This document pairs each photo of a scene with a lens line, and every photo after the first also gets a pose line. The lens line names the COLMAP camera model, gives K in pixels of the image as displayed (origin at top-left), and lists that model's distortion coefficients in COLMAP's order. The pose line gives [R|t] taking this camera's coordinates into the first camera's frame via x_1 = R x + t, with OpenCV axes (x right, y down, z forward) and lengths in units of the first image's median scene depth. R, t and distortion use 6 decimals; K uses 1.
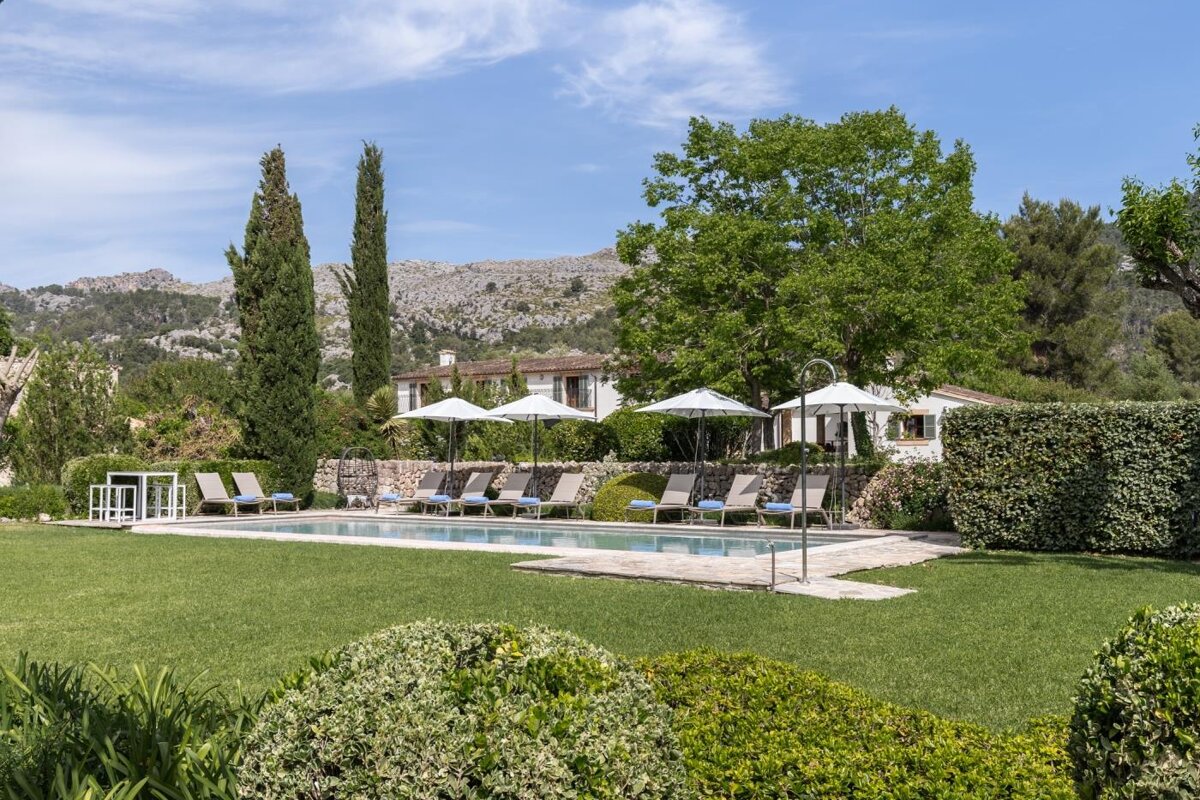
lens RADIAL K [[1186.5, 0, 602.1], [0, 1186.5, 401.8], [0, 0, 1]] dist [0.014699, 0.000000]
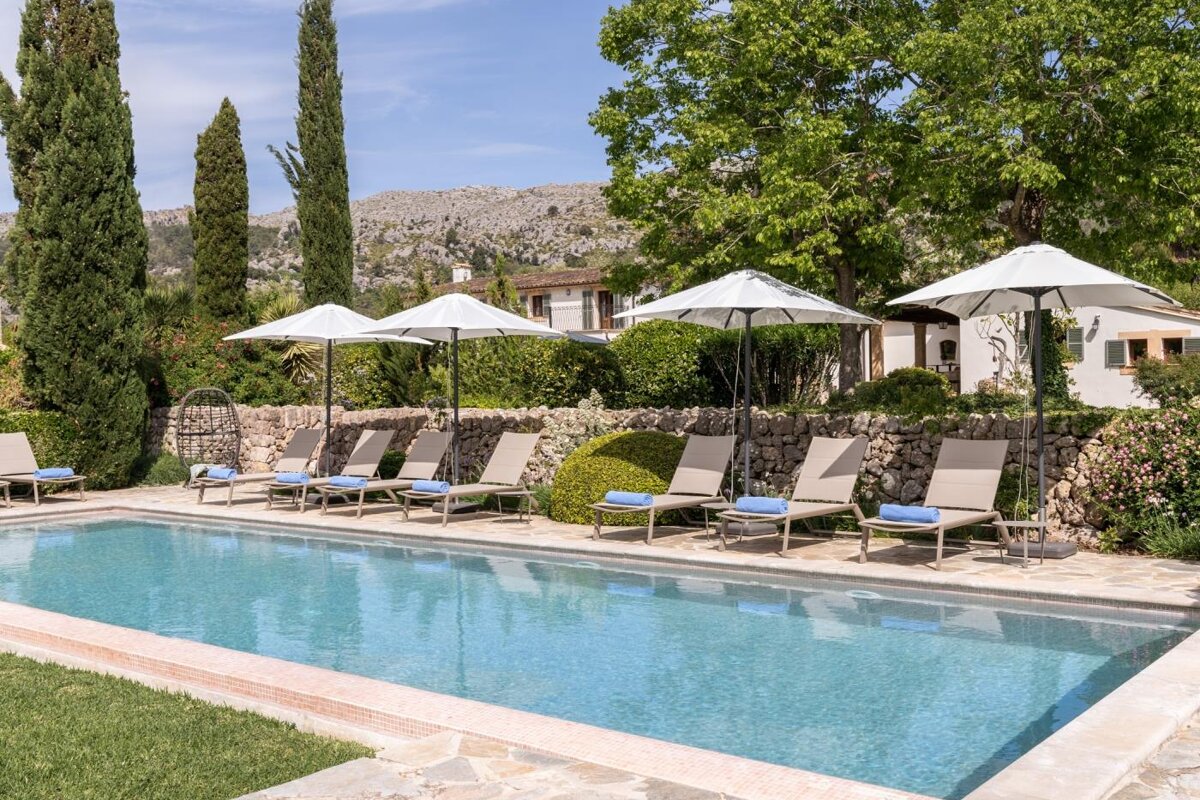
lens RADIAL K [[1186.5, 0, 597.5], [0, 1186.5, 396.2], [0, 0, 1]] dist [0.014699, 0.000000]
pose [[0.997902, -0.013146, -0.063391, 0.041870], [0.016732, 0.998270, 0.056374, 0.010360], [0.062541, -0.057316, 0.996395, 0.384932]]
